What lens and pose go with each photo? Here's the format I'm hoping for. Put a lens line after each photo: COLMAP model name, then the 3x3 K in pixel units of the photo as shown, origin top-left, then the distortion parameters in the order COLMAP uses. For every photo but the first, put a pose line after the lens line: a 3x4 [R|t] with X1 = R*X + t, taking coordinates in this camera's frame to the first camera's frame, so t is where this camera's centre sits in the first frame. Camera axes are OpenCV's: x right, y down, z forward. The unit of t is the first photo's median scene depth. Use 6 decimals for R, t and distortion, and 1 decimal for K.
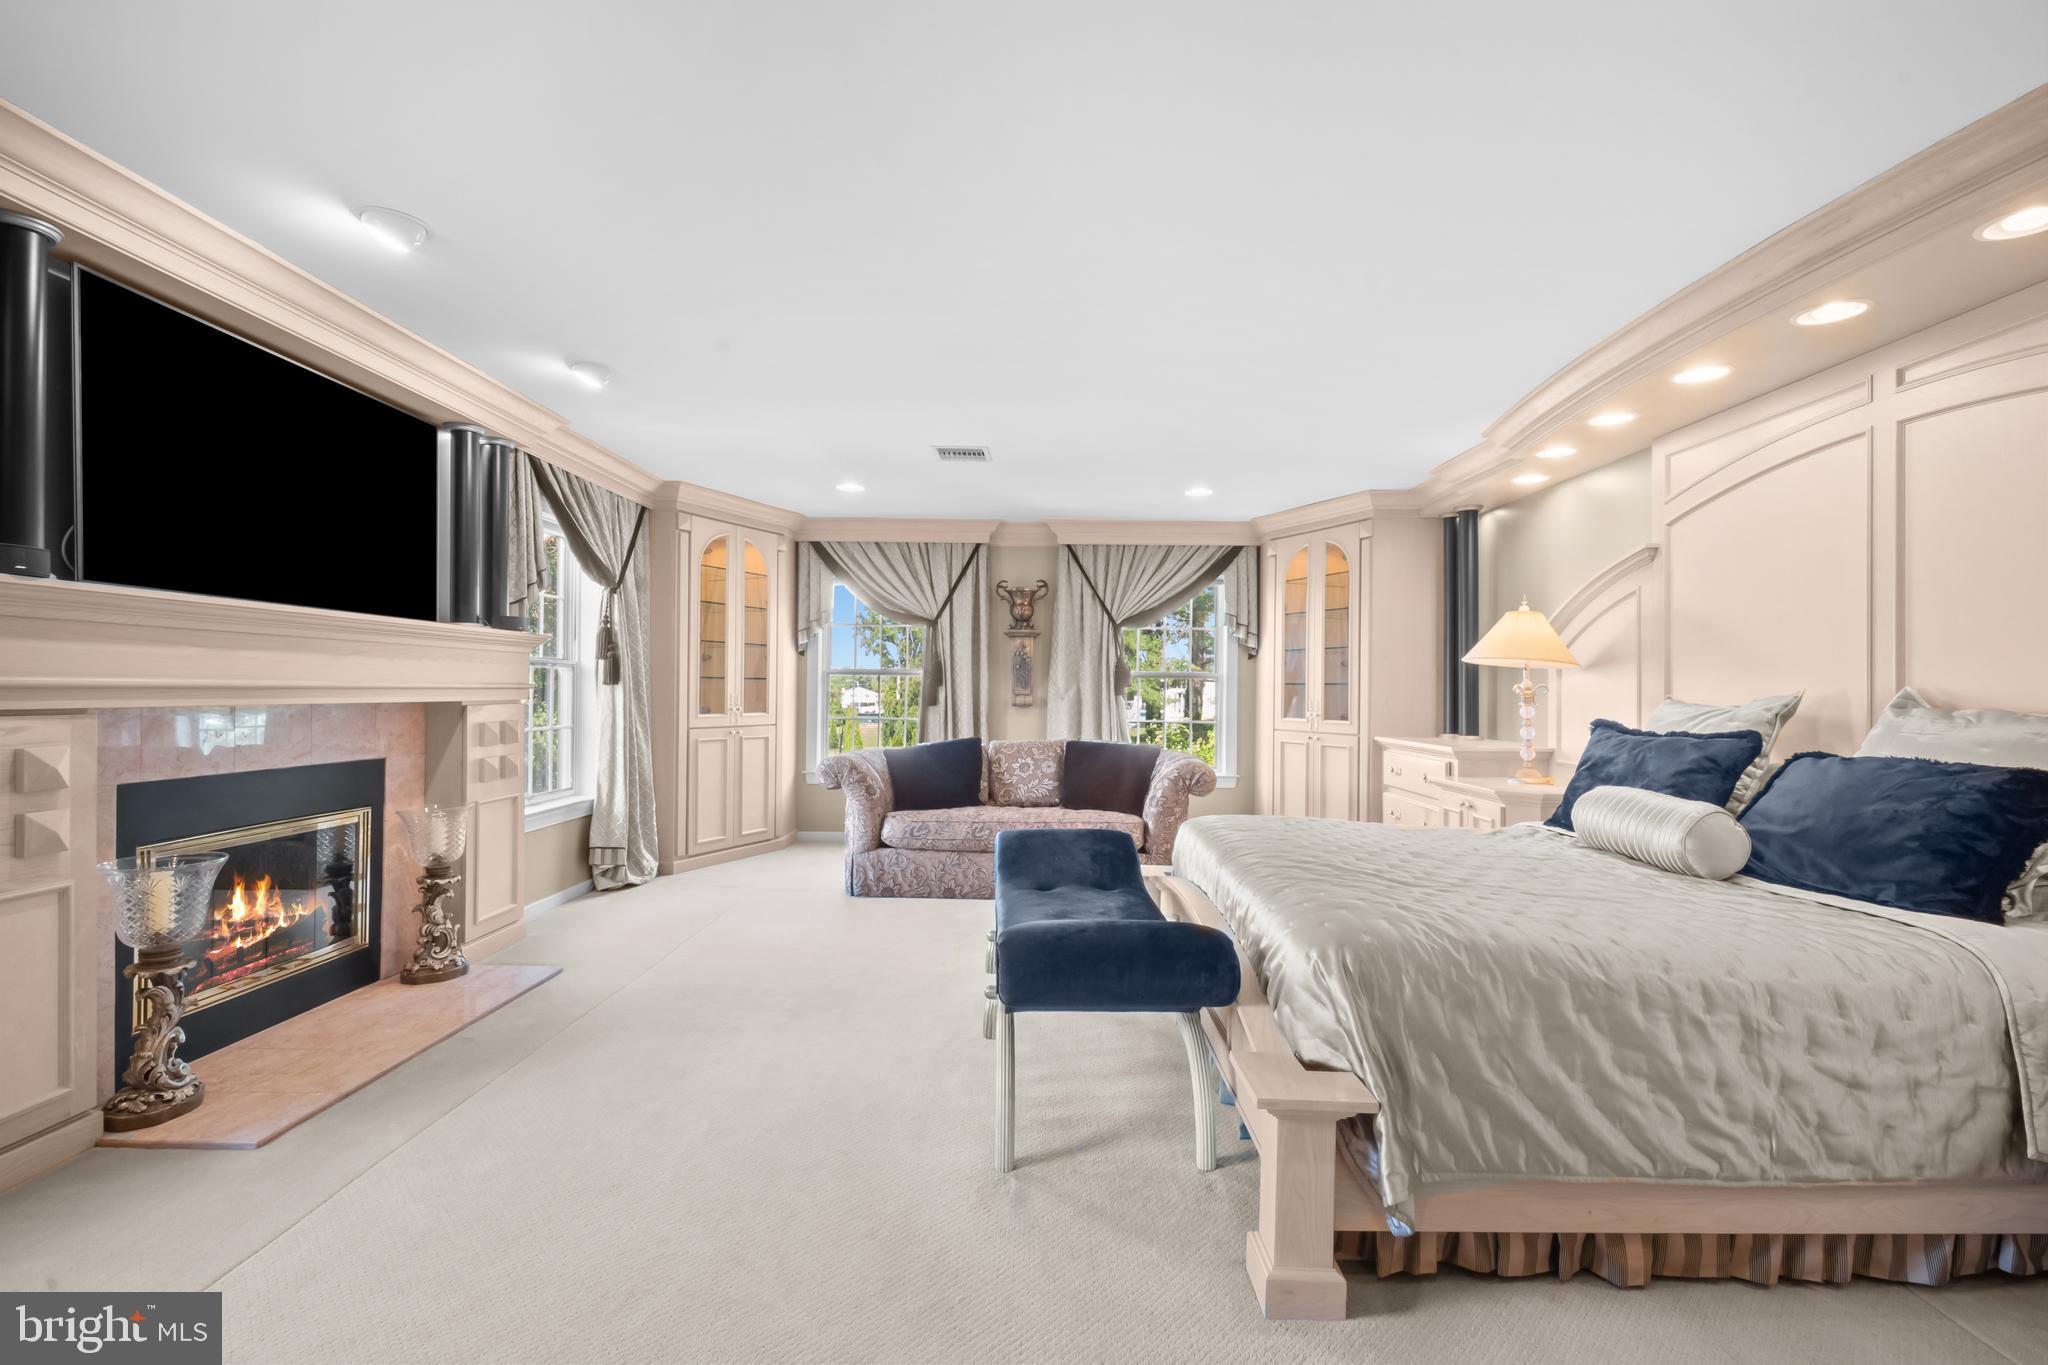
lens RADIAL K [[923.3, 0, 1032.9], [0, 923.3, 685.5], [0, 0, 1]] dist [-0.000686, -0.000219]
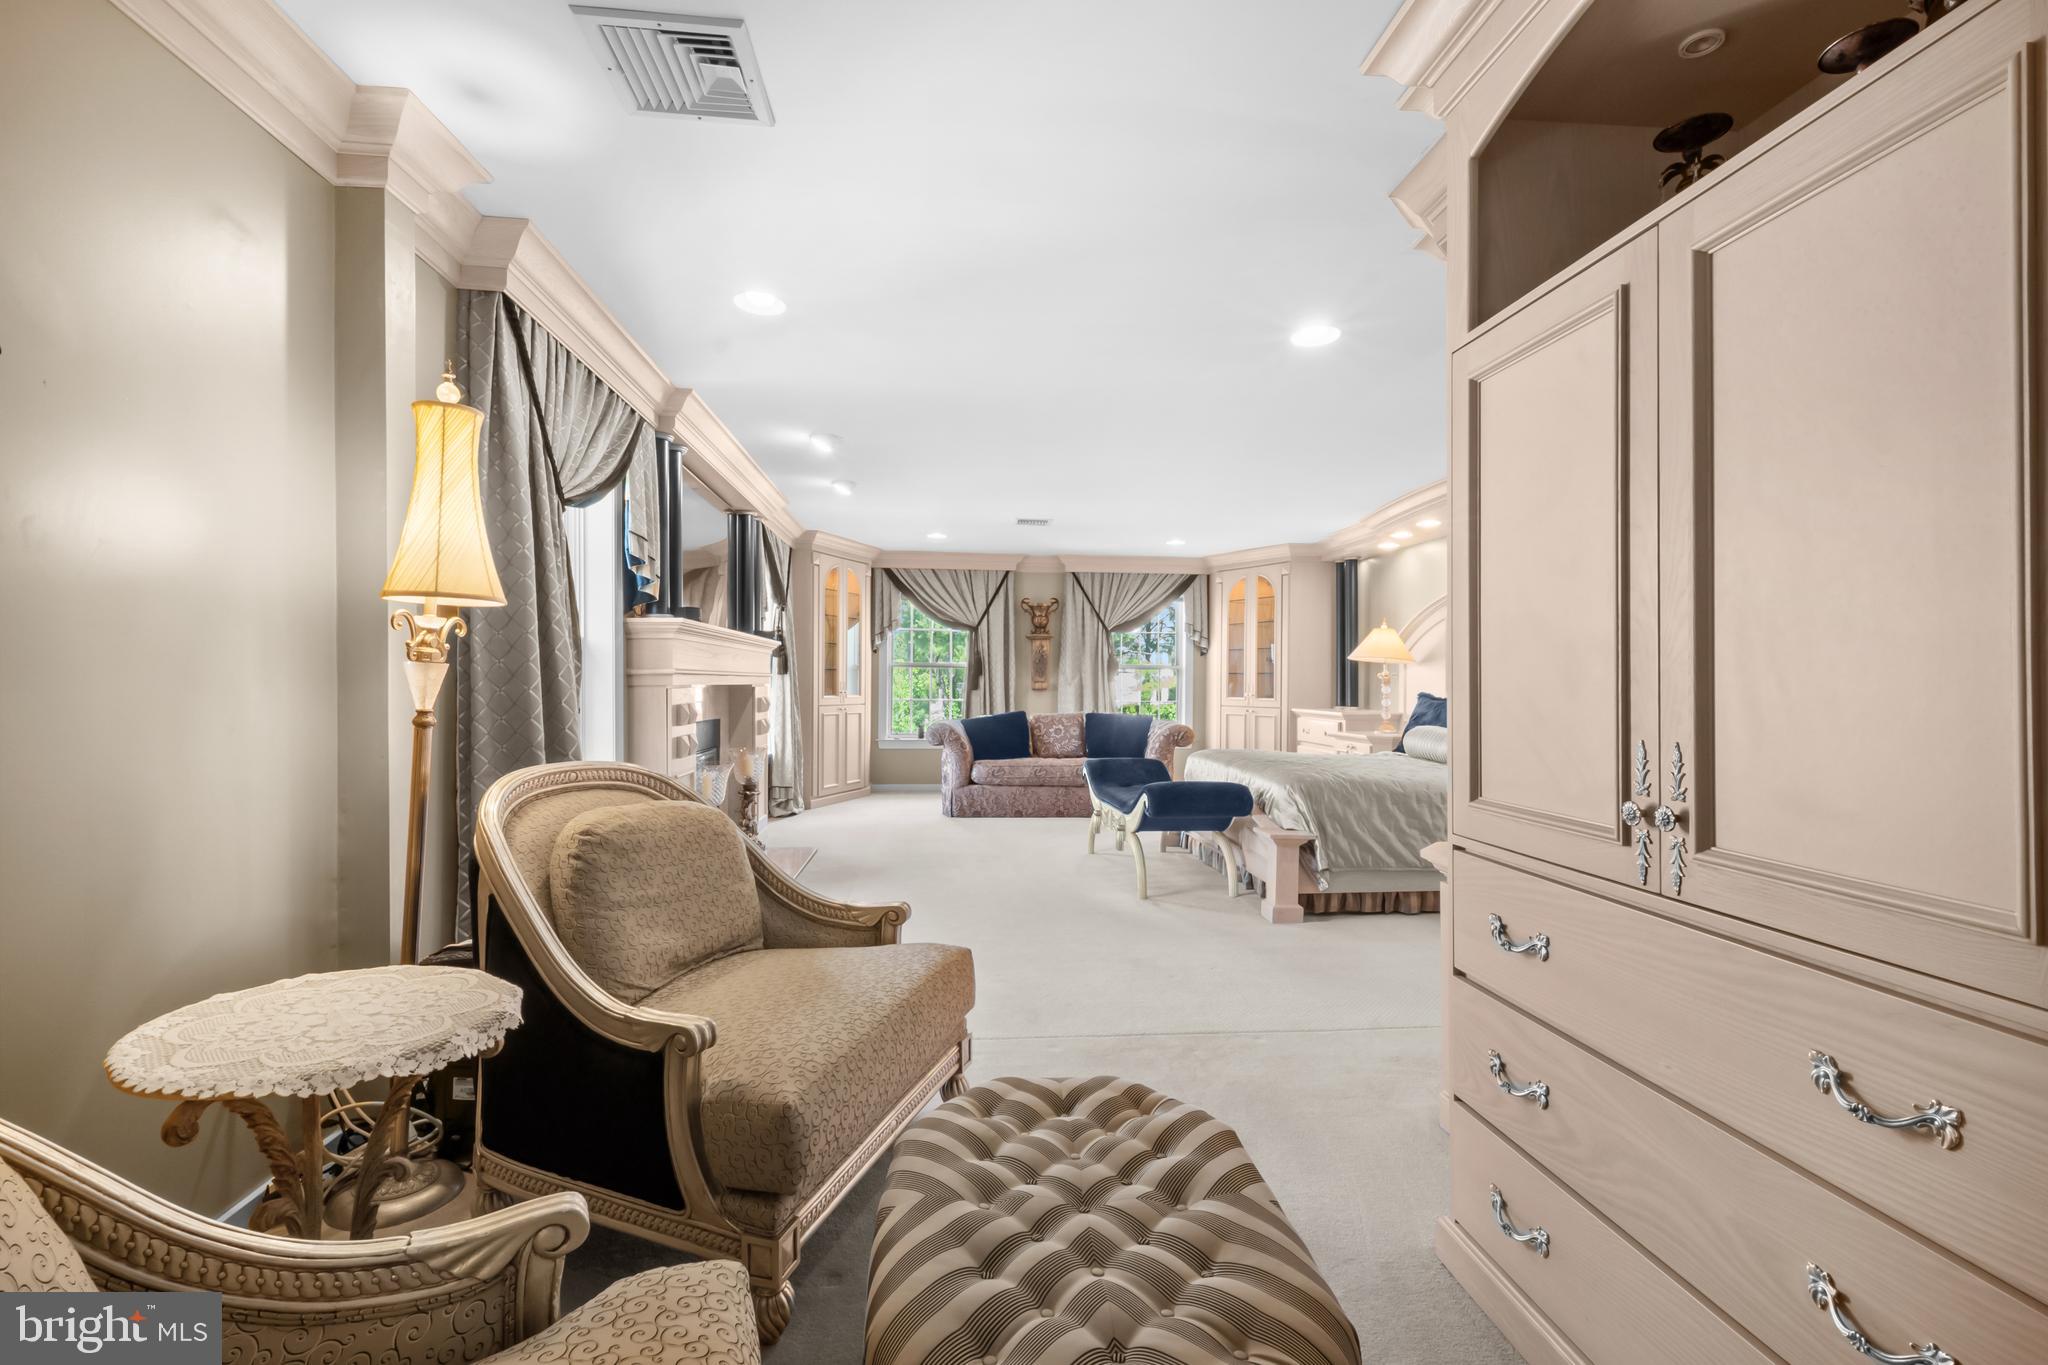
lens RADIAL K [[923.3, 0, 1032.9], [0, 923.3, 685.5], [0, 0, 1]] dist [-0.000686, -0.000219]
pose [[0.994366, -0.003088, 0.105955, -0.217852], [0.002099, 0.999953, 0.009443, 0.003465], [-0.105979, -0.009168, 0.994326, -0.469566]]
